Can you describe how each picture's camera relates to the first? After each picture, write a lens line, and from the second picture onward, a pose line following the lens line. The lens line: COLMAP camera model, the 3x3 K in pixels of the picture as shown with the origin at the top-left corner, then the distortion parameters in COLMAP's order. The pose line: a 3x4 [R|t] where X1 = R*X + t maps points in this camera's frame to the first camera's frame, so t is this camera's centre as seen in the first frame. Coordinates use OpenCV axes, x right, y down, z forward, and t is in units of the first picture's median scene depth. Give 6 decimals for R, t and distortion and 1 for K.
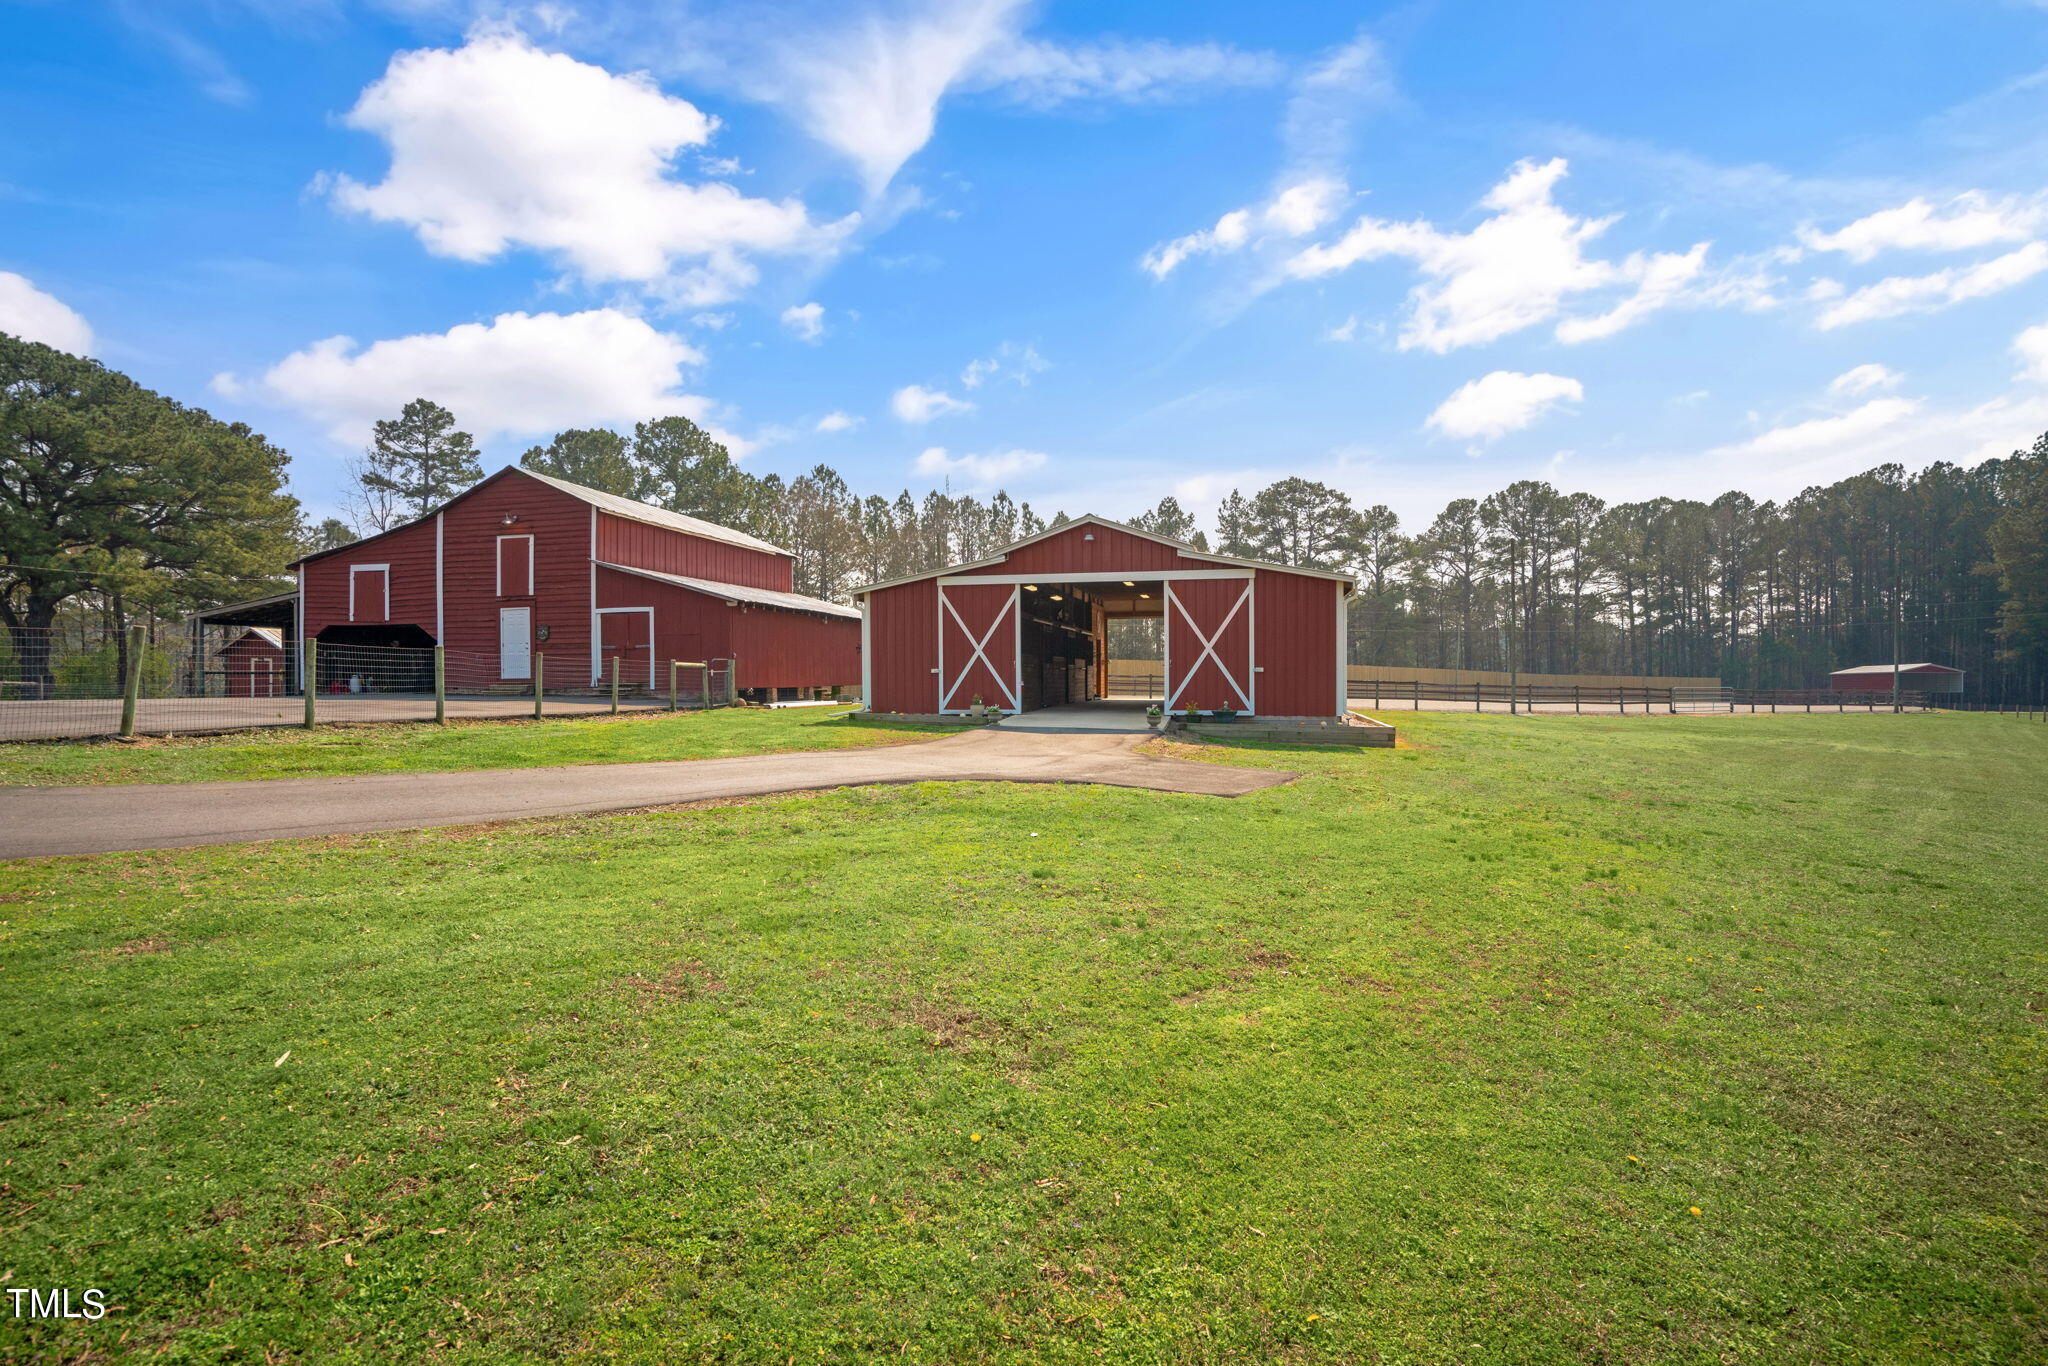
lens RADIAL K [[949.7, 0, 1024.0], [0, 949.7, 683.0], [0, 0, 1]] dist [0.000618, 0.000105]
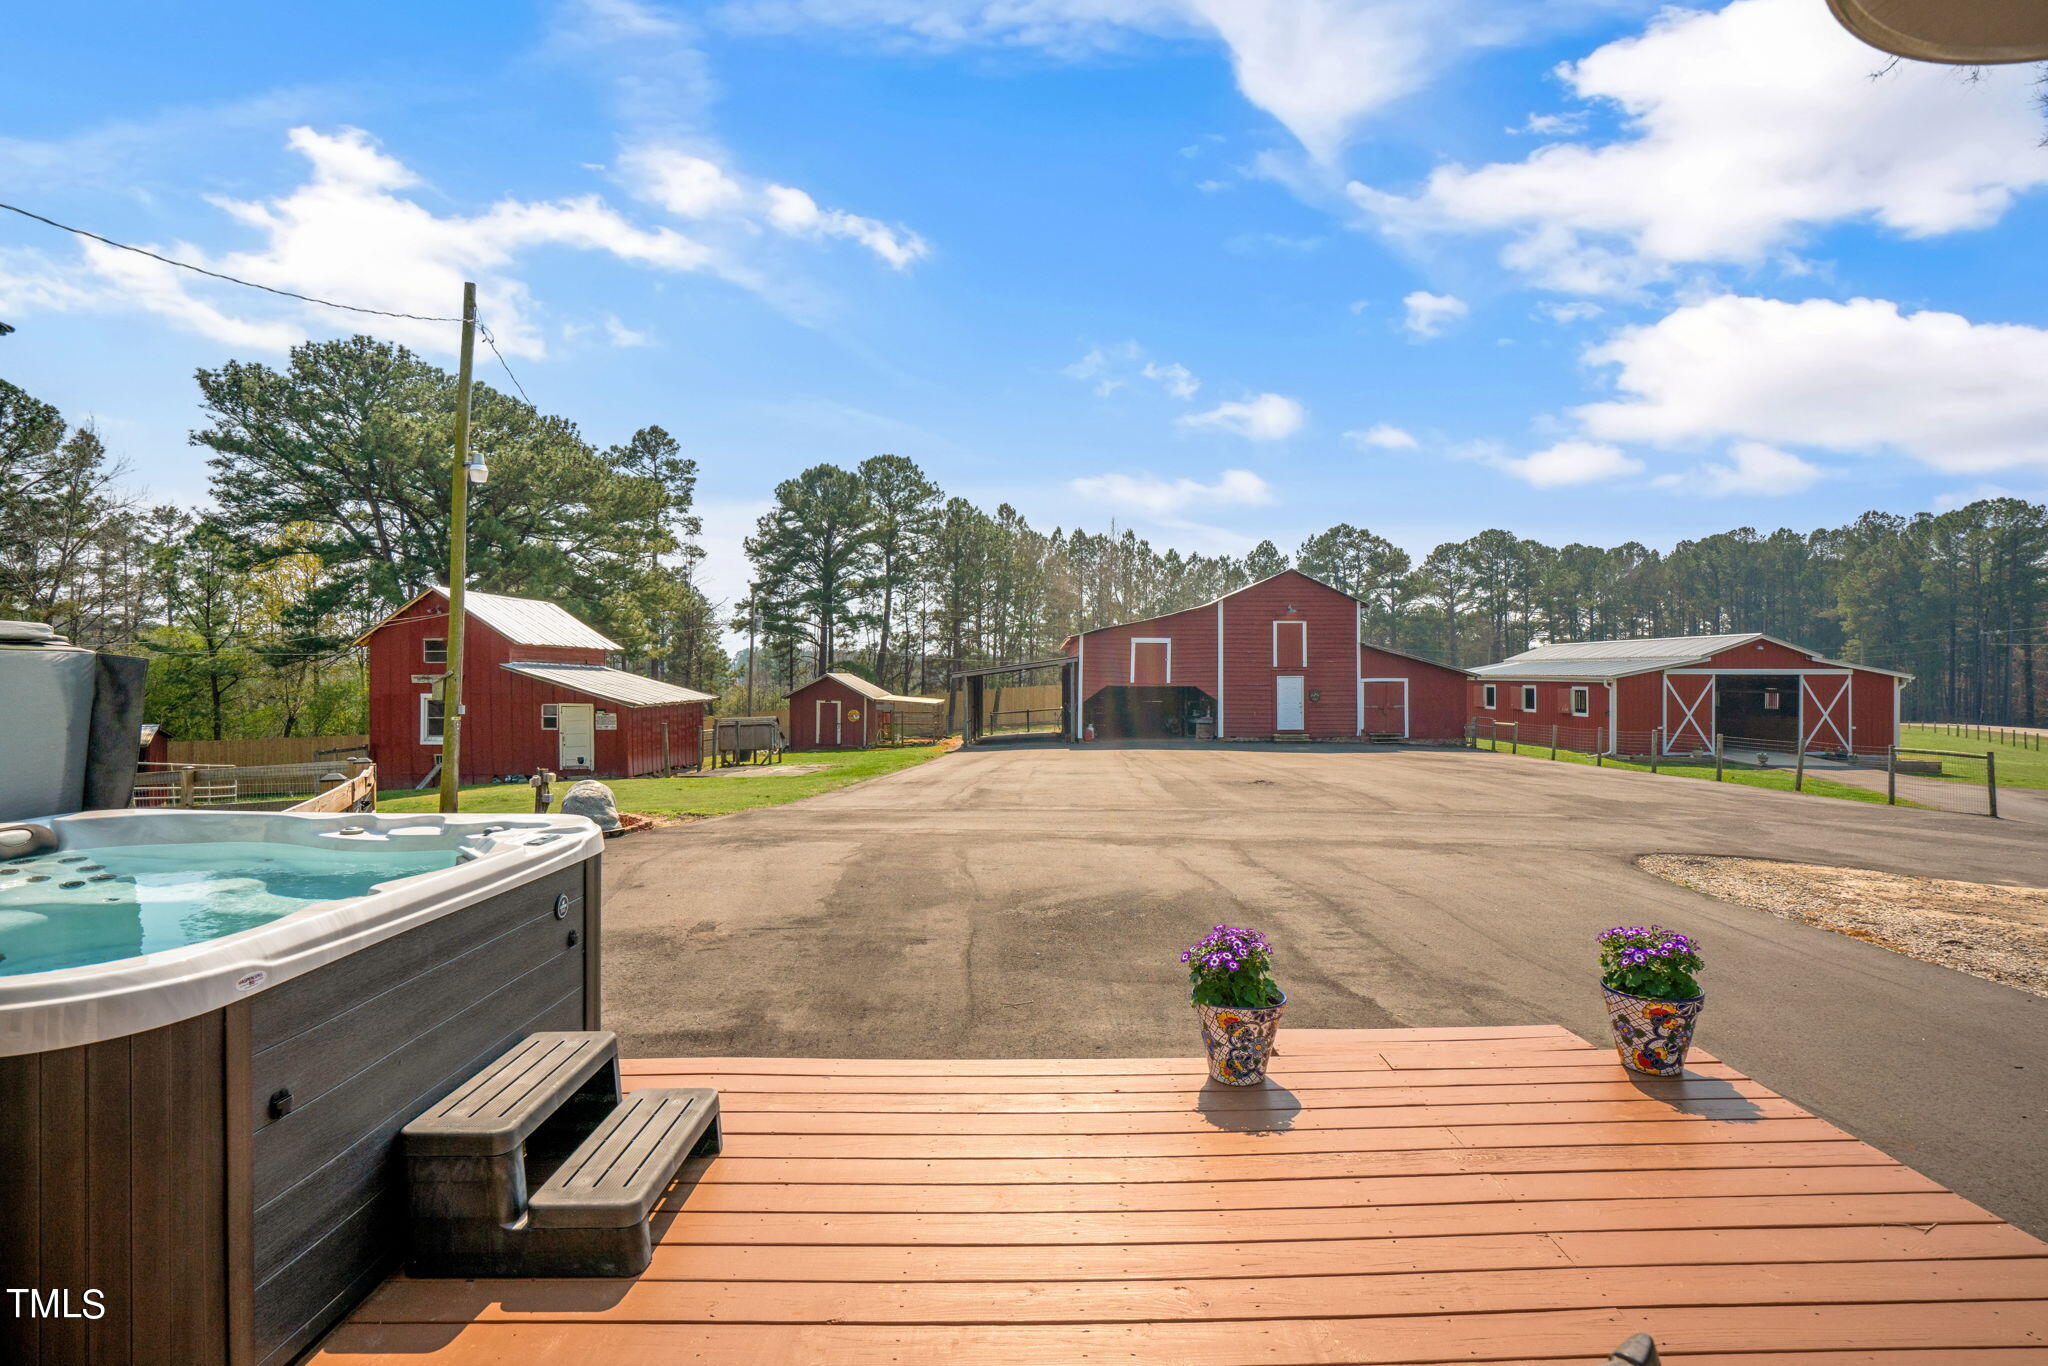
lens RADIAL K [[949.7, 0, 1024.0], [0, 949.7, 683.0], [0, 0, 1]] dist [0.000618, 0.000105]
pose [[0.980070, 0.004198, 0.198608, -0.806114], [-0.004935, 0.999983, 0.003212, -0.049157], [-0.198591, -0.004128, 0.980074, -0.182089]]
